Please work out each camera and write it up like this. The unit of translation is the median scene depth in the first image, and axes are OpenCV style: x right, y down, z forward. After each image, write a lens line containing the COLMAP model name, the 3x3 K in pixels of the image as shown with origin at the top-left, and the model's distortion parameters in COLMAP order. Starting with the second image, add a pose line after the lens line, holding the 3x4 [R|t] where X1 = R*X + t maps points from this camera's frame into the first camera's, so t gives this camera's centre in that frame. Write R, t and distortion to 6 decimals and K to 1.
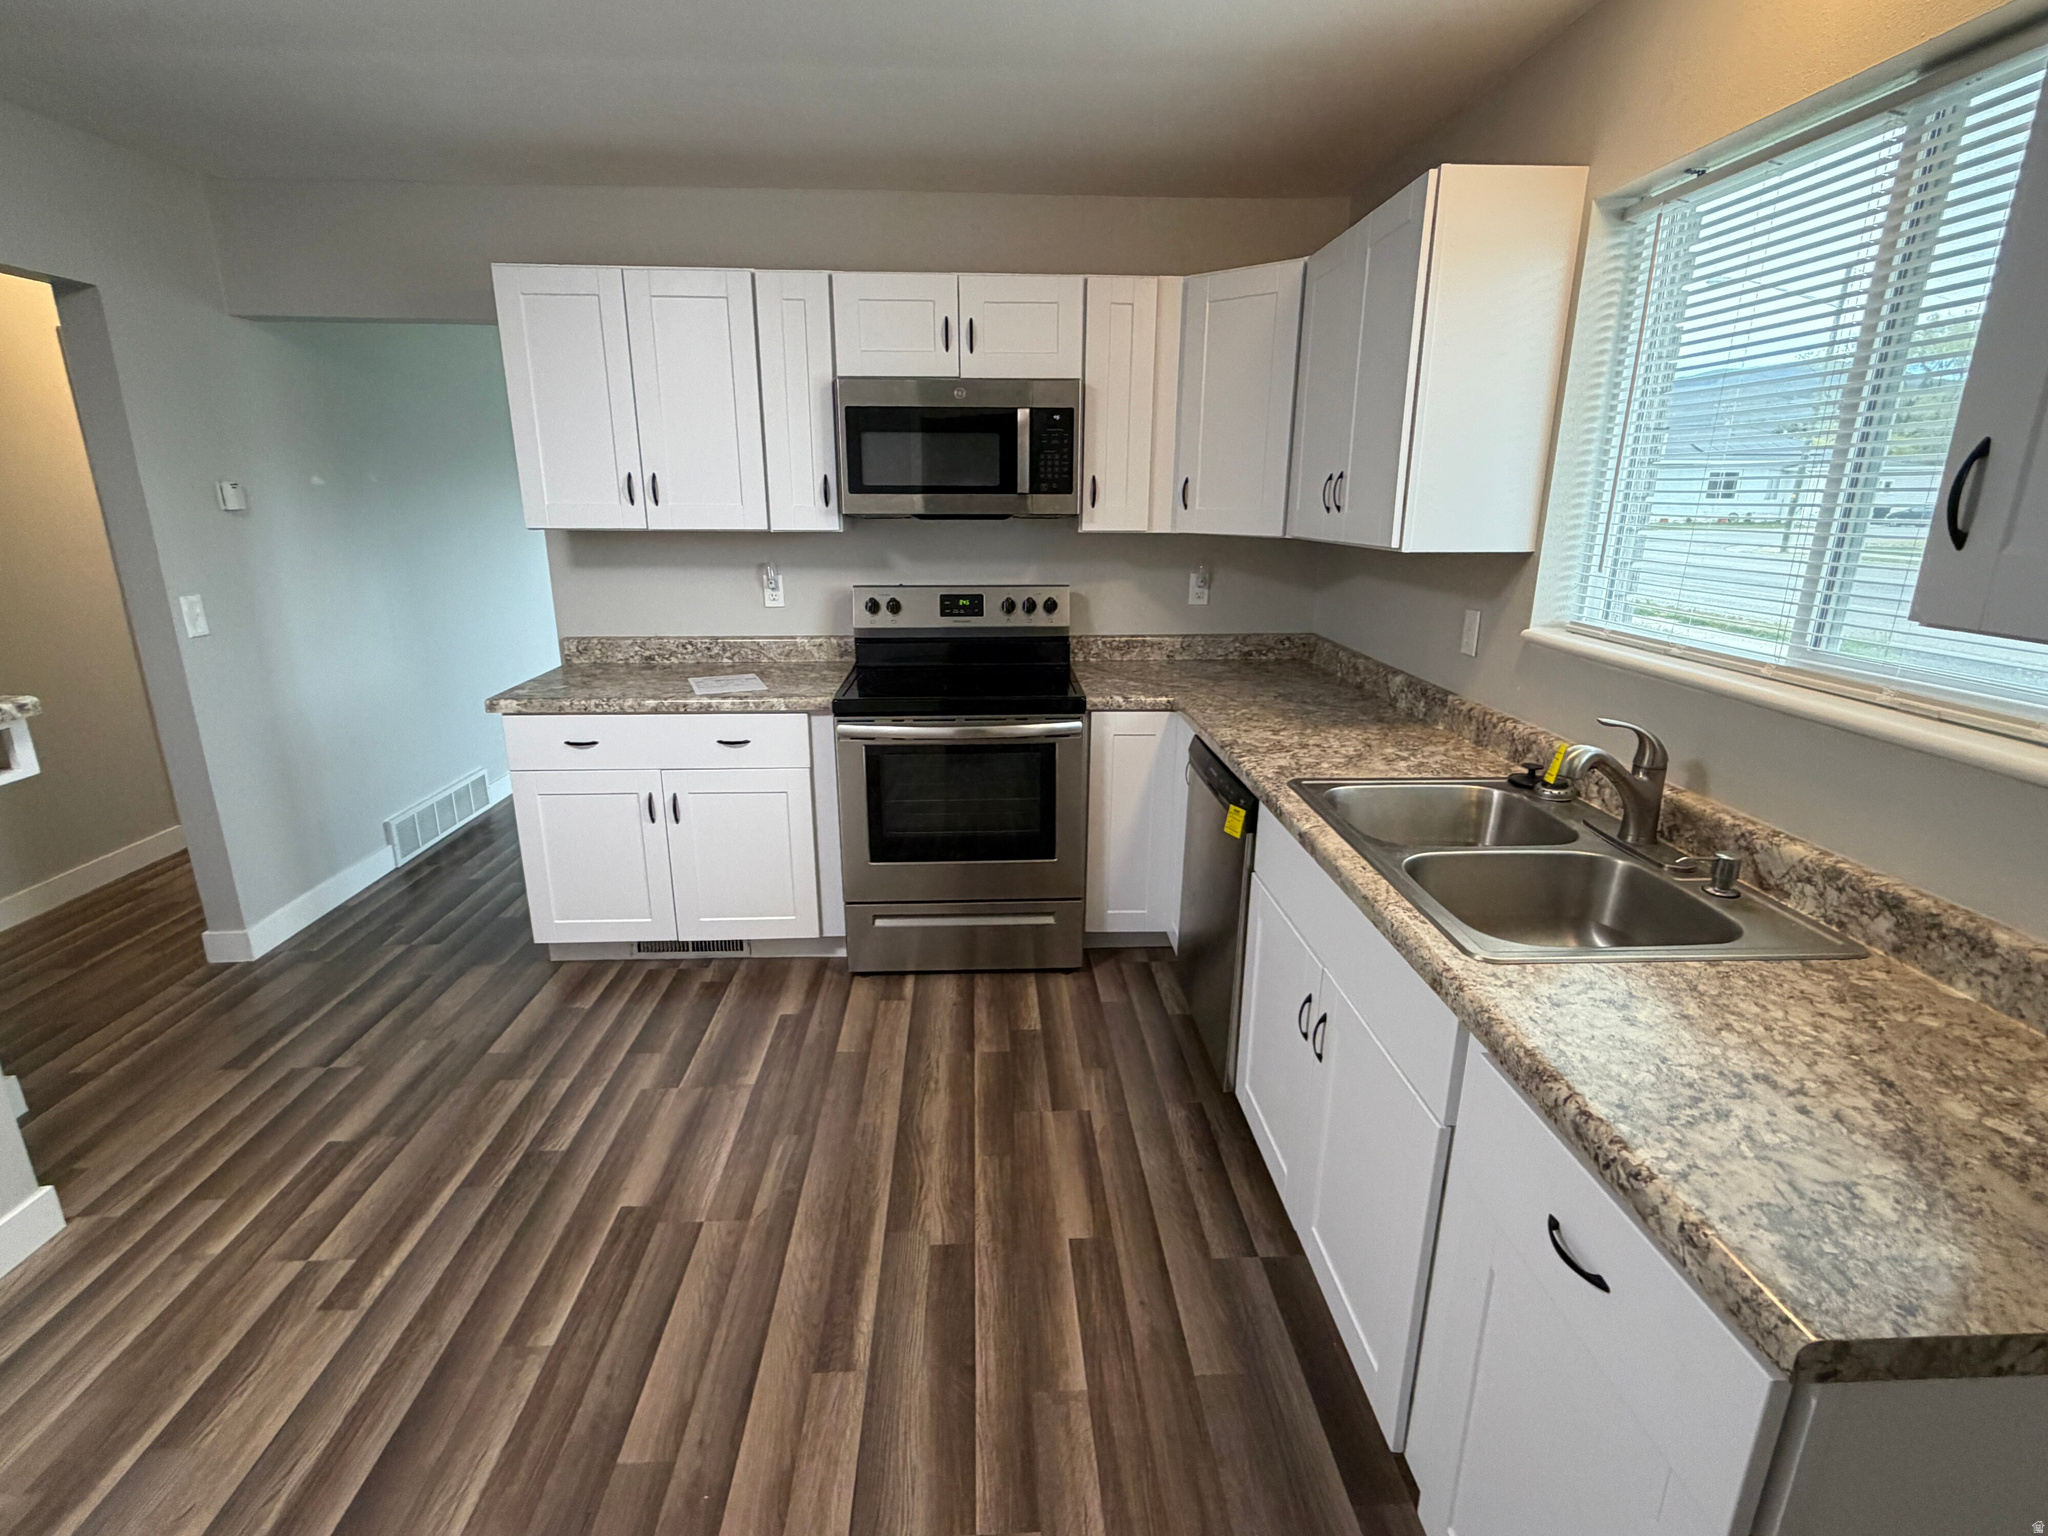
lens RADIAL K [[962.9, 0, 1019.8], [0, 962.9, 768.1], [0, 0, 1]] dist [-0.002194, -0.000609]
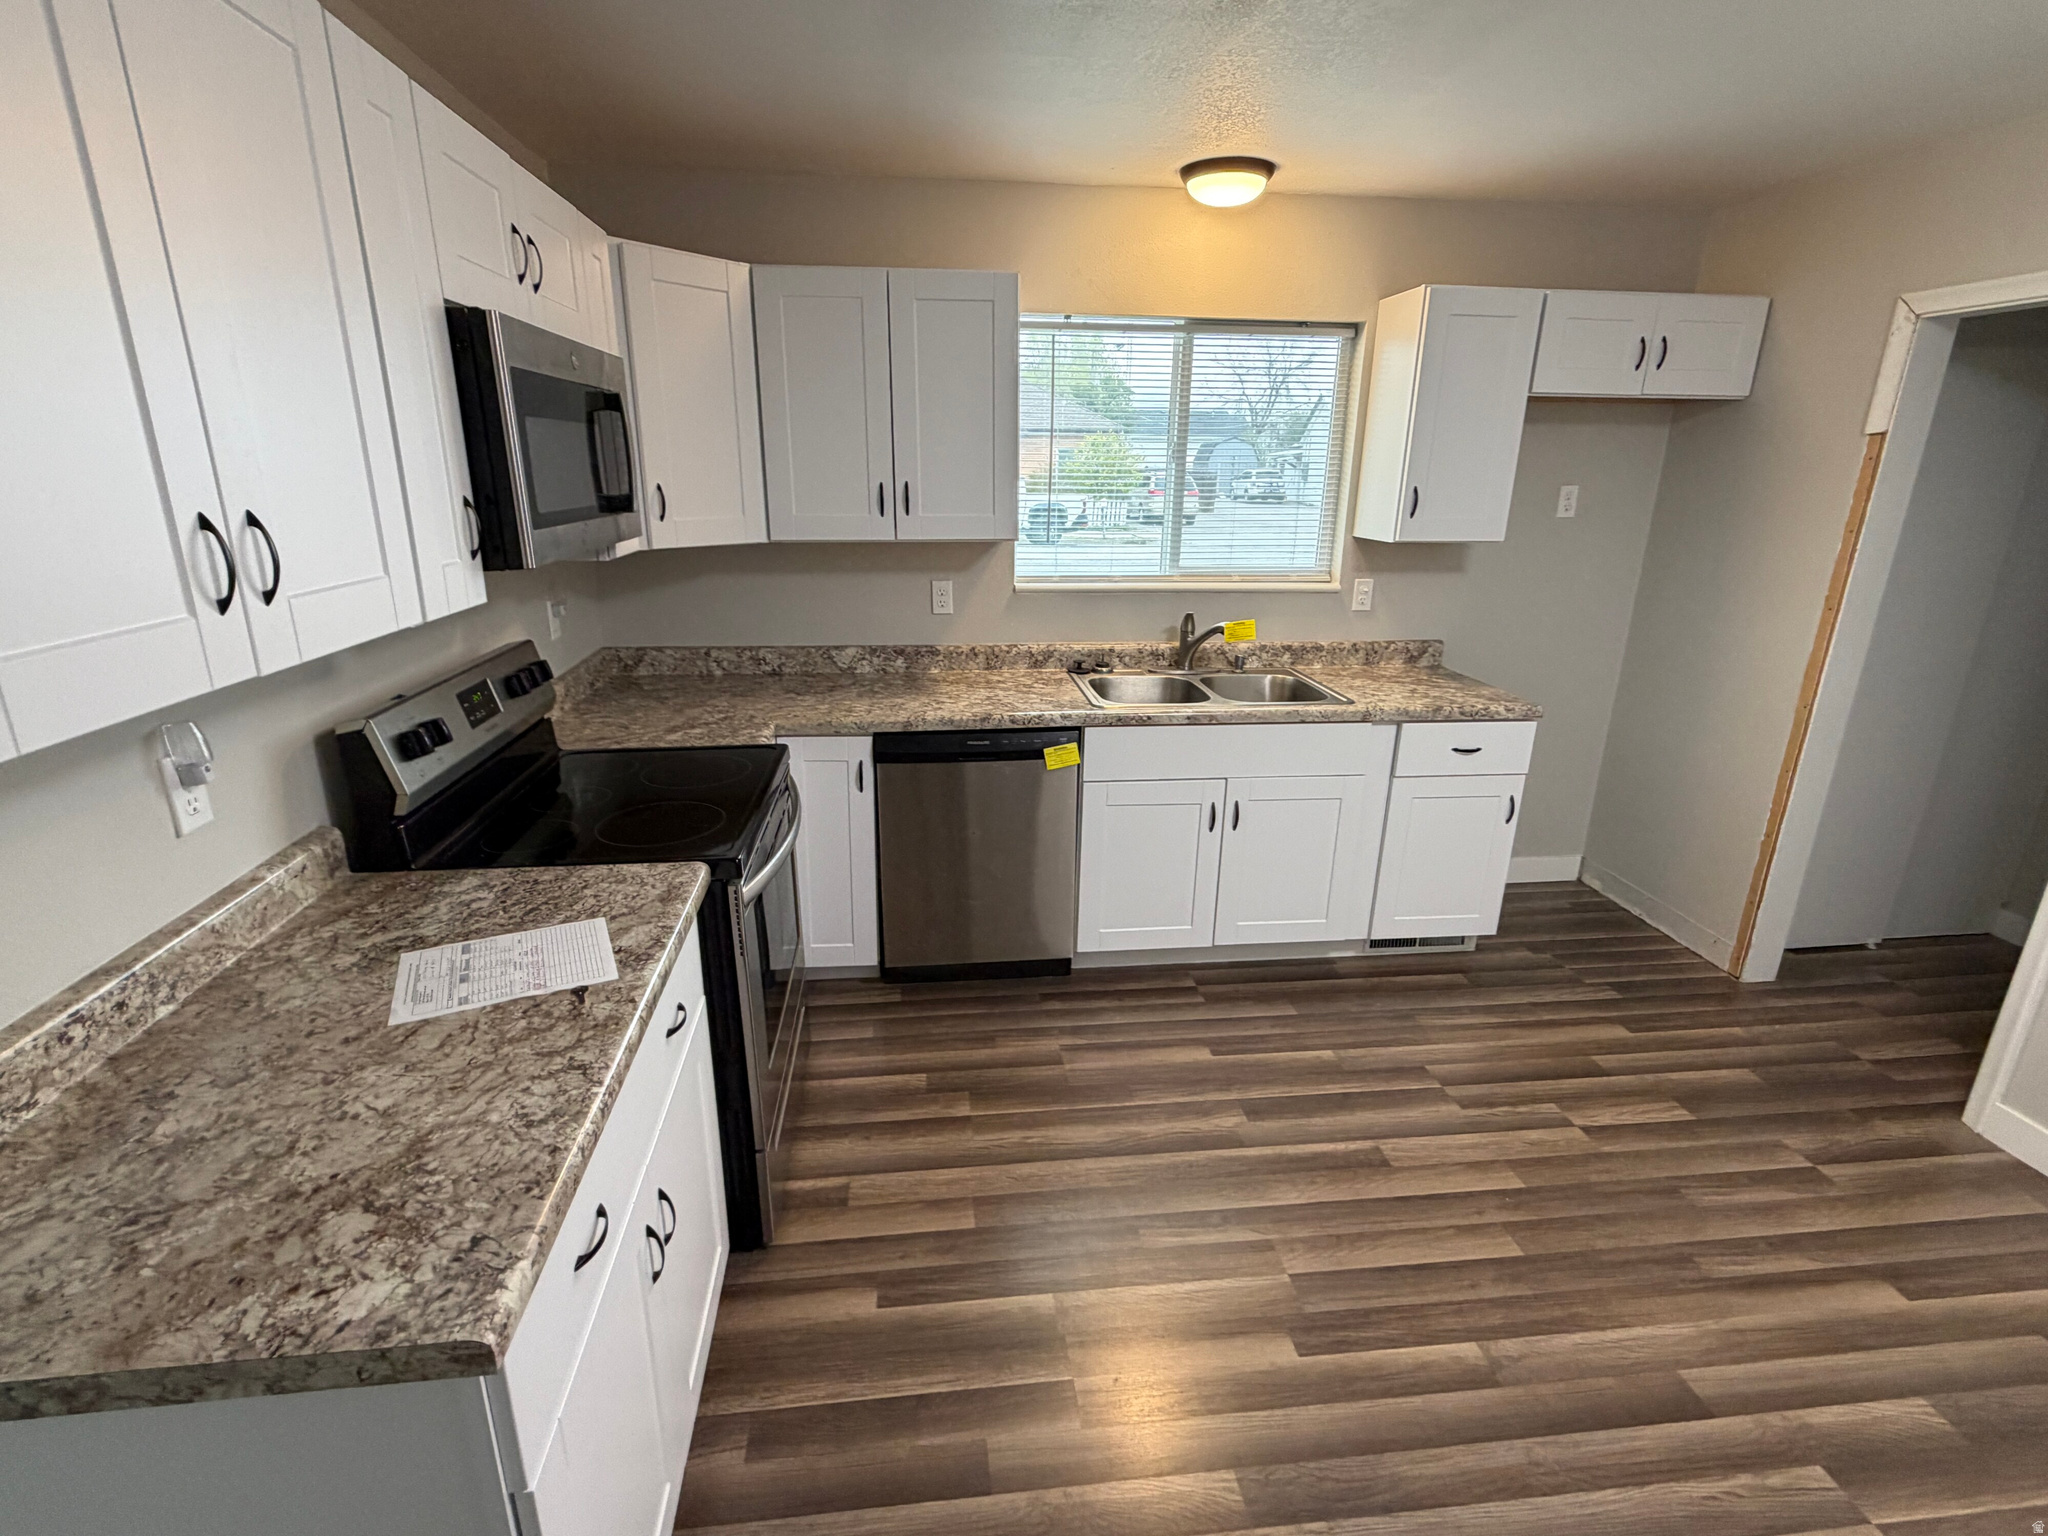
lens RADIAL K [[962.9, 0, 1019.8], [0, 962.9, 768.1], [0, 0, 1]] dist [-0.002194, -0.000609]
pose [[-0.066201, -0.303680, 0.950471, -1.086394], [0.267123, 0.912398, 0.310121, -0.374055], [-0.961386, 0.274423, 0.020718, 1.105274]]
